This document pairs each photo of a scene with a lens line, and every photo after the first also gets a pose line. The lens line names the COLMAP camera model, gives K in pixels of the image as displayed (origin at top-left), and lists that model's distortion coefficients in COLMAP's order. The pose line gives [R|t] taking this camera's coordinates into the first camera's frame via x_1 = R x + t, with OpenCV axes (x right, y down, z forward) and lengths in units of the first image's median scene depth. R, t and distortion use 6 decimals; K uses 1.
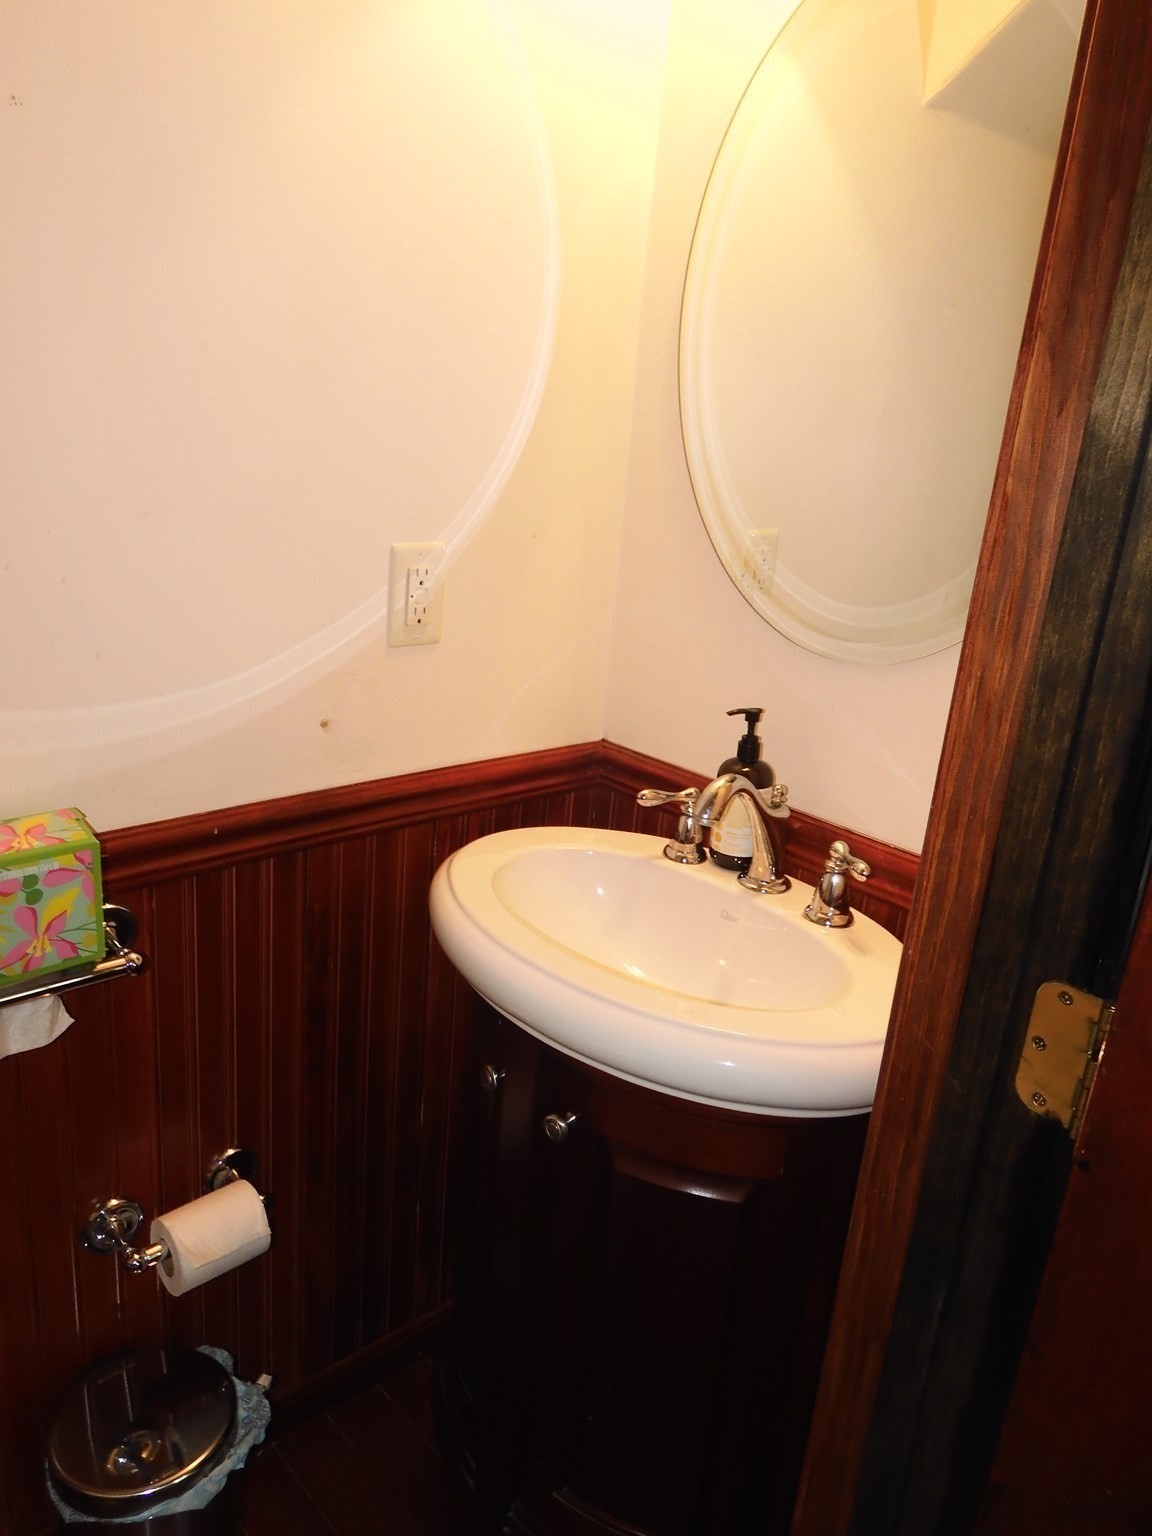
lens RADIAL K [[1106.5, 0, 576.0], [0, 1106.5, 768.0], [0, 0, 1]] dist [-0.007341, 0.008317]
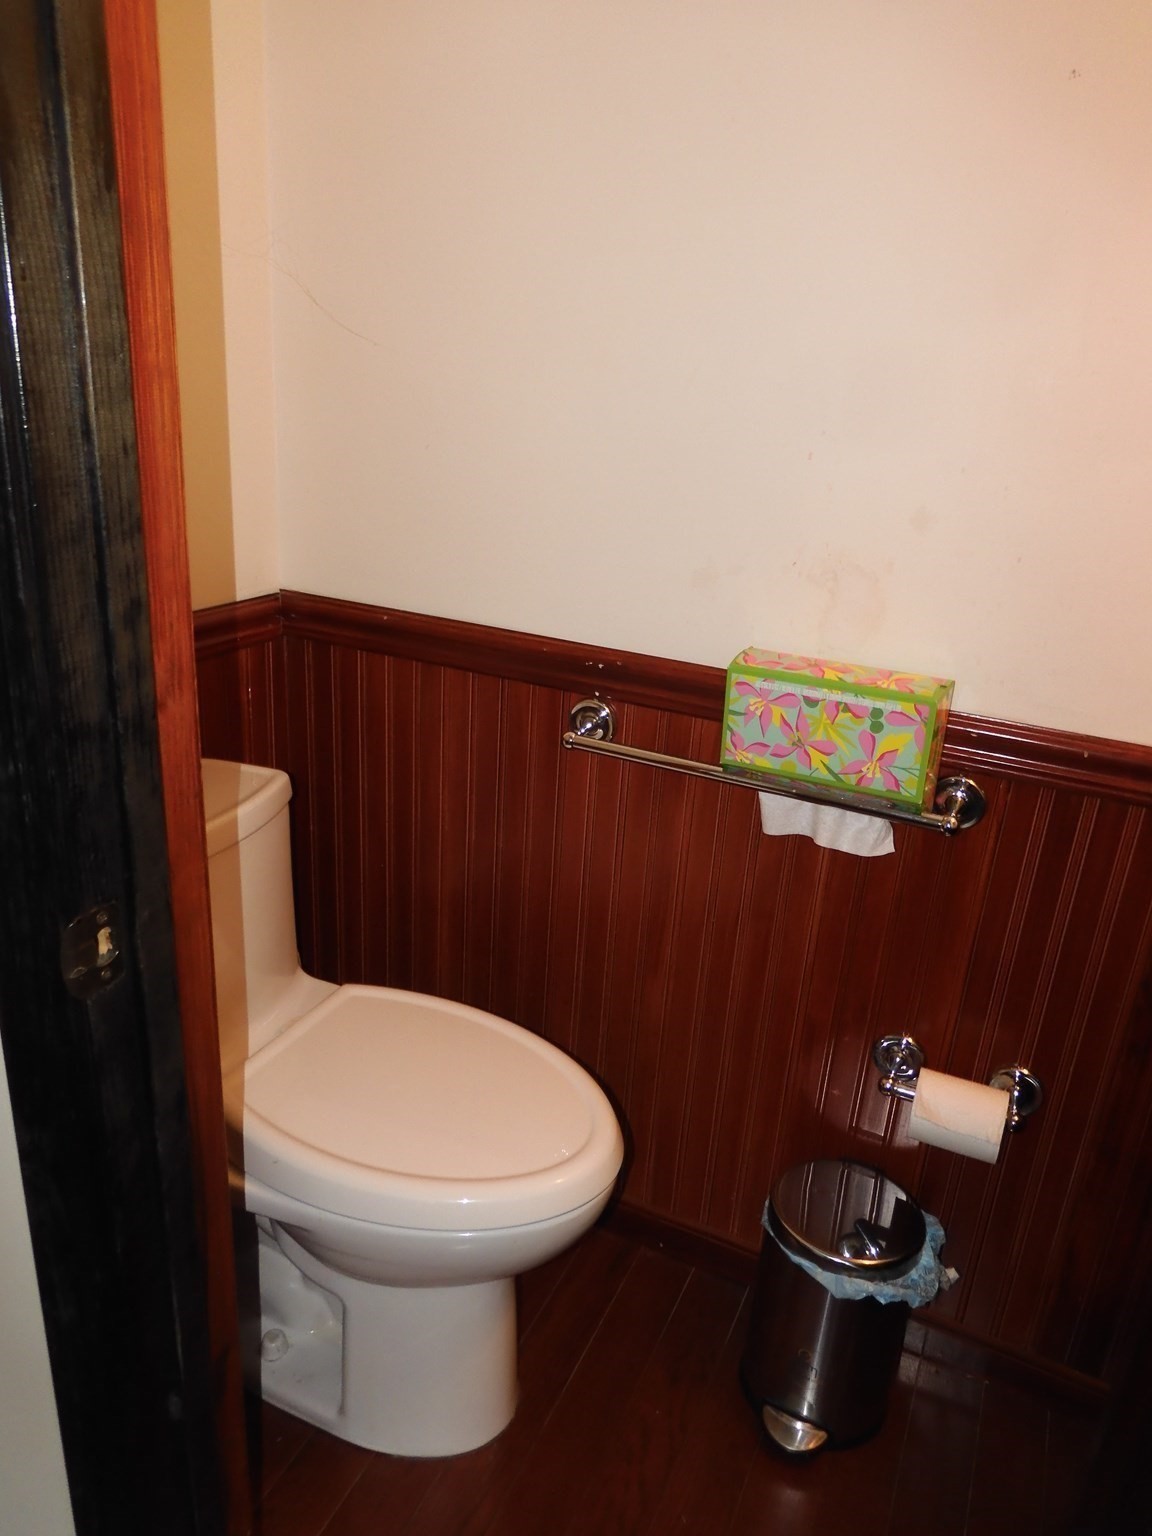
lens RADIAL K [[1106.5, 0, 576.0], [0, 1106.5, 768.0], [0, 0, 1]] dist [-0.007341, 0.008317]
pose [[0.386270, 0.280223, -0.878789, 0.473563], [-0.318668, 0.934613, 0.157954, 0.067697], [0.865590, 0.219029, 0.450311, 0.144177]]
